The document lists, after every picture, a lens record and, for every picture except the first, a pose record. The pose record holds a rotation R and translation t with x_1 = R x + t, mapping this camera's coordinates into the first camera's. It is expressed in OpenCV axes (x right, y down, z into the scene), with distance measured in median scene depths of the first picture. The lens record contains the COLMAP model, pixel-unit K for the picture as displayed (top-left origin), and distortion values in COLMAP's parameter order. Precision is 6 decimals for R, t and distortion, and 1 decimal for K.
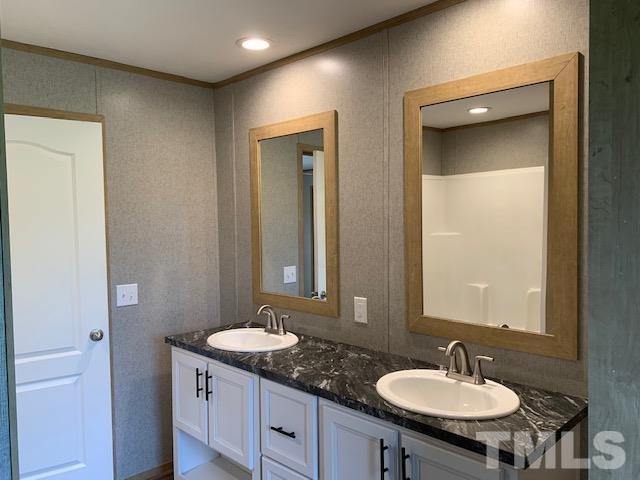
lens RADIAL K [[492.3, 0, 322.0], [0, 492.3, 236.0], [0, 0, 1]] dist [-0.011668, 0.001556]
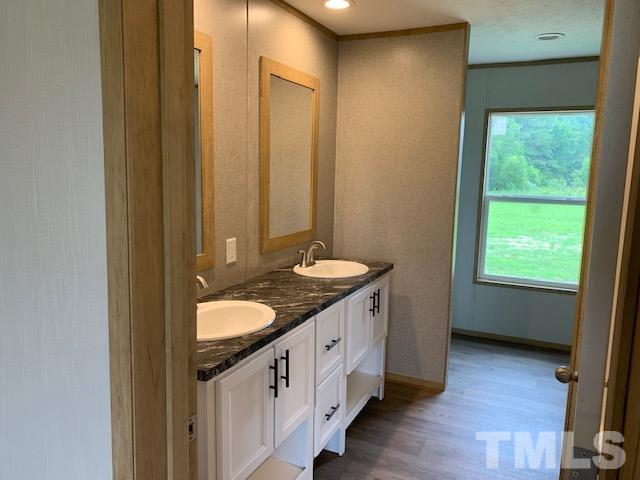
lens RADIAL K [[492.3, 0, 320.2], [0, 492.3, 240.8], [0, 0, 1]] dist [-0.011668, 0.001556]
pose [[-0.335876, -0.125483, 0.933510, -0.959809], [0.017453, 0.990087, 0.139367, -0.011208], [-0.941745, 0.063103, -0.330356, 1.183421]]
